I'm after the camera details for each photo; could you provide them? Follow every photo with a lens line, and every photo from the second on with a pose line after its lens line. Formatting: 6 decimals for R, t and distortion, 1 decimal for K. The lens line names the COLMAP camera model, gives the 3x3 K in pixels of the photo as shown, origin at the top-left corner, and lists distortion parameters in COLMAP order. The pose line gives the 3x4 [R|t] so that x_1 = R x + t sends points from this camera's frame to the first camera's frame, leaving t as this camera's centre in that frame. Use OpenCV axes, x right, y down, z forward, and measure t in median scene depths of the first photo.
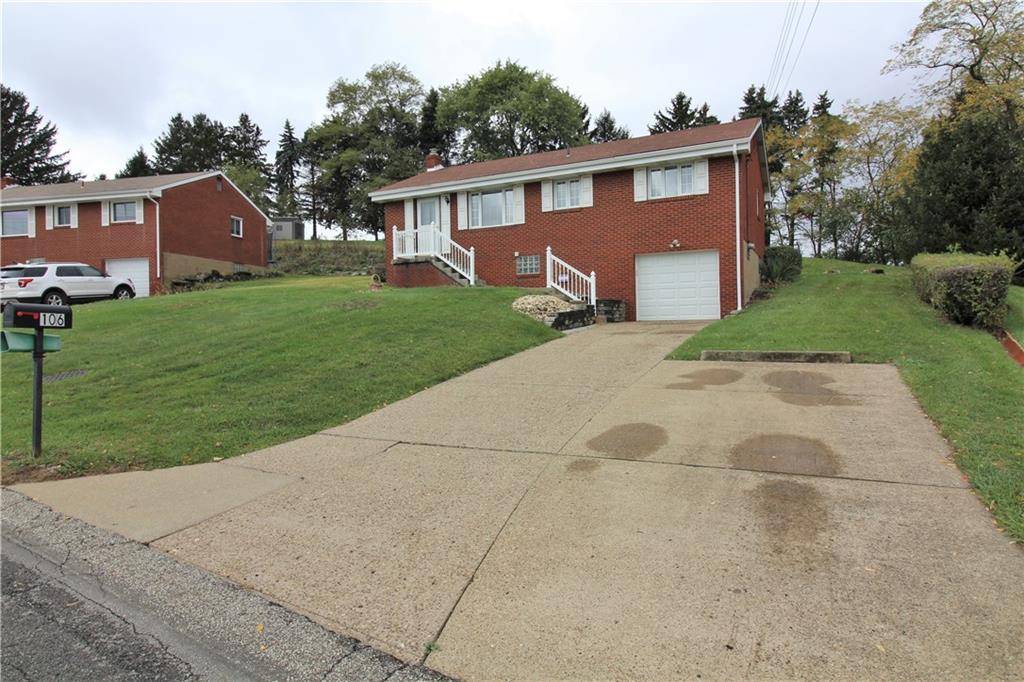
lens RADIAL K [[612.1, 0, 512.9], [0, 612.1, 324.4], [0, 0, 1]] dist [-0.002179, -0.000205]
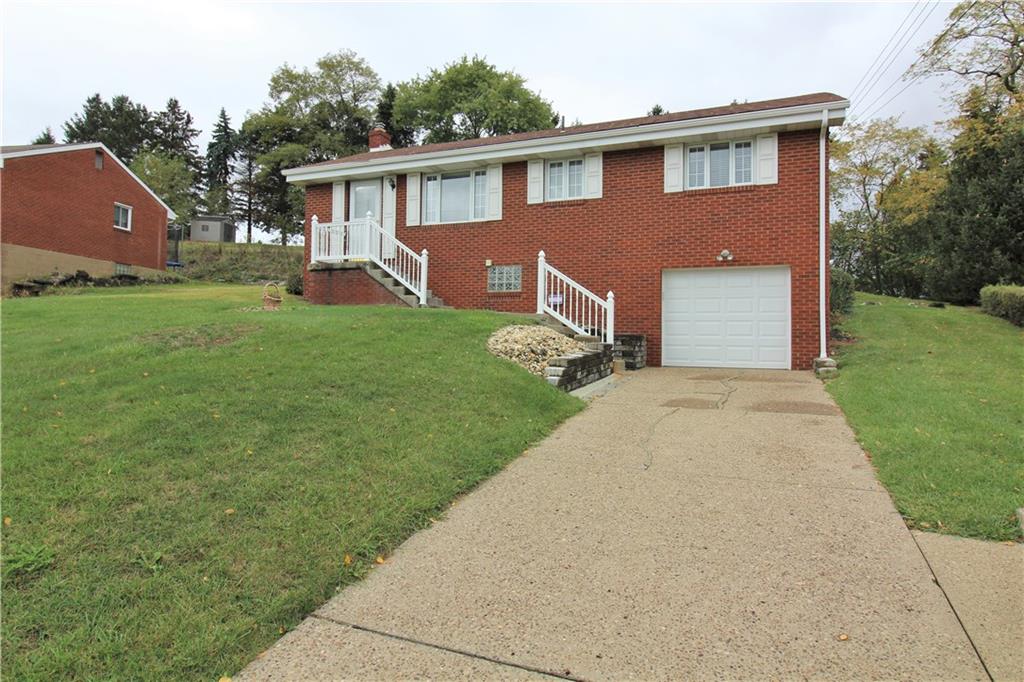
lens RADIAL K [[612.1, 0, 512.9], [0, 612.1, 324.4], [0, 0, 1]] dist [-0.002179, -0.000205]
pose [[0.996695, 0.034404, 0.073596, -0.010847], [-0.032215, 0.999009, -0.030728, -0.016851], [-0.074580, 0.028255, 0.996815, 0.214212]]
